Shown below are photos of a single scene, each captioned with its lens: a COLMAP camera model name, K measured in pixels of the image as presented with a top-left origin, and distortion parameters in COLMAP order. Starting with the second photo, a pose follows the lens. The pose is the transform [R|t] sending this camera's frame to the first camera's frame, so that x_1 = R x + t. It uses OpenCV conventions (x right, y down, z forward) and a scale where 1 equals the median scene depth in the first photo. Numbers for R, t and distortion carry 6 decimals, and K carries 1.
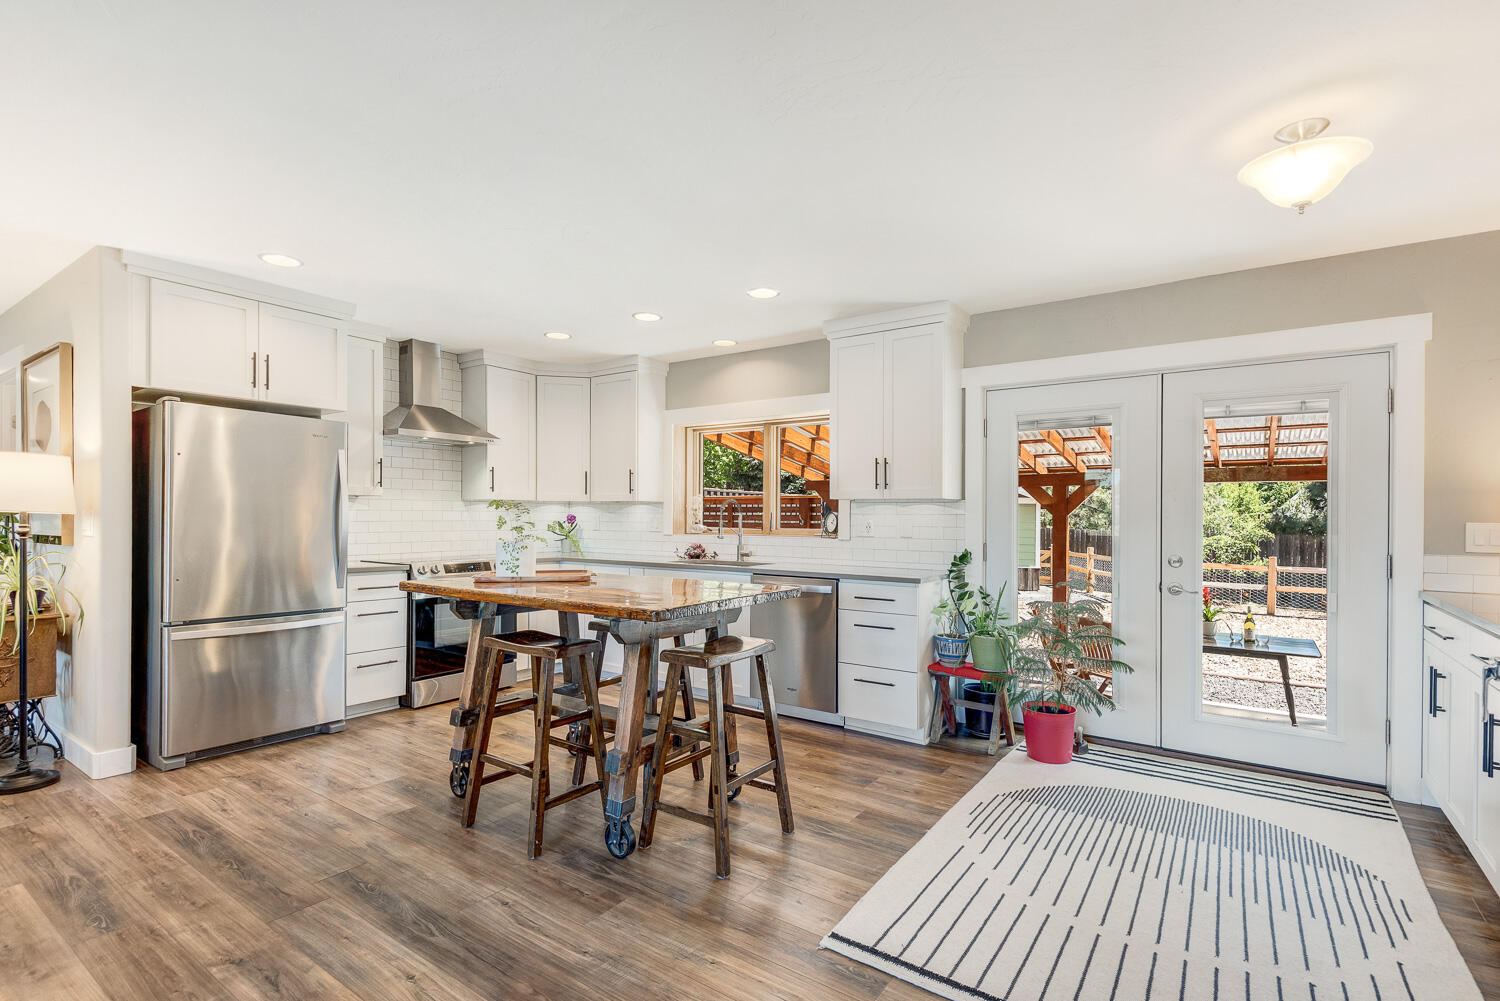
lens RADIAL K [[698.9, 0, 746.0], [0, 698.9, 516.6], [0, 0, 1]] dist [0.031921, -0.002941]
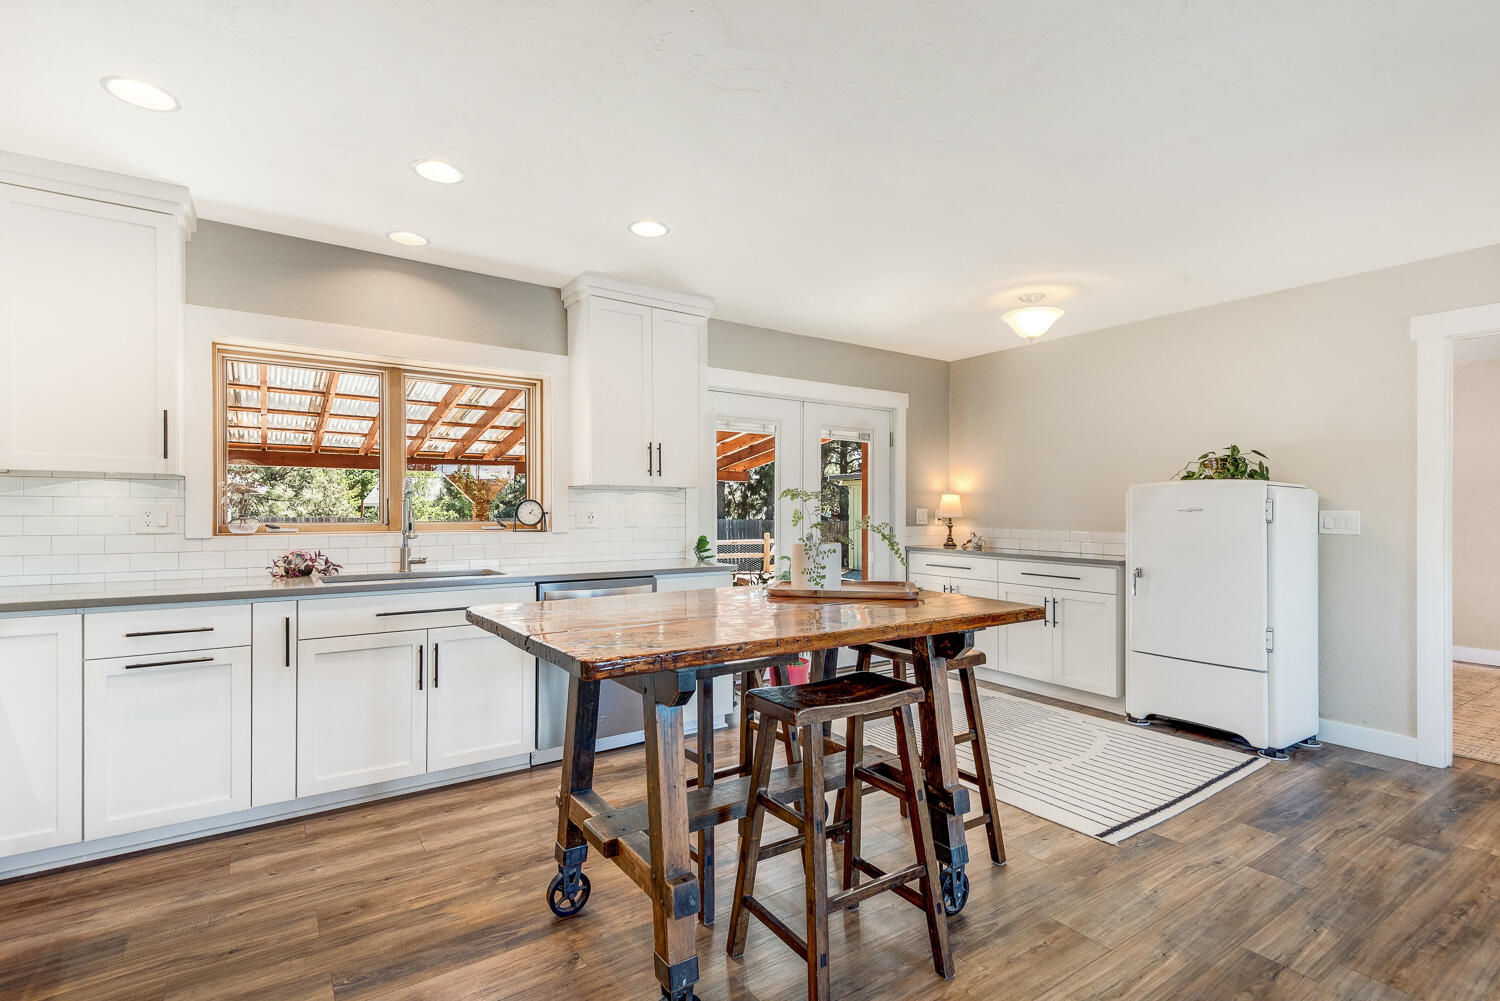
lens RADIAL K [[698.9, 0, 744.1], [0, 698.9, 503.1], [0, 0, 1]] dist [0.031921, -0.002941]
pose [[0.353119, -0.001254, 0.935577, -0.634342], [-0.005169, 0.999981, 0.003291, -0.007121], [-0.935564, -0.005999, 0.353106, 0.557176]]
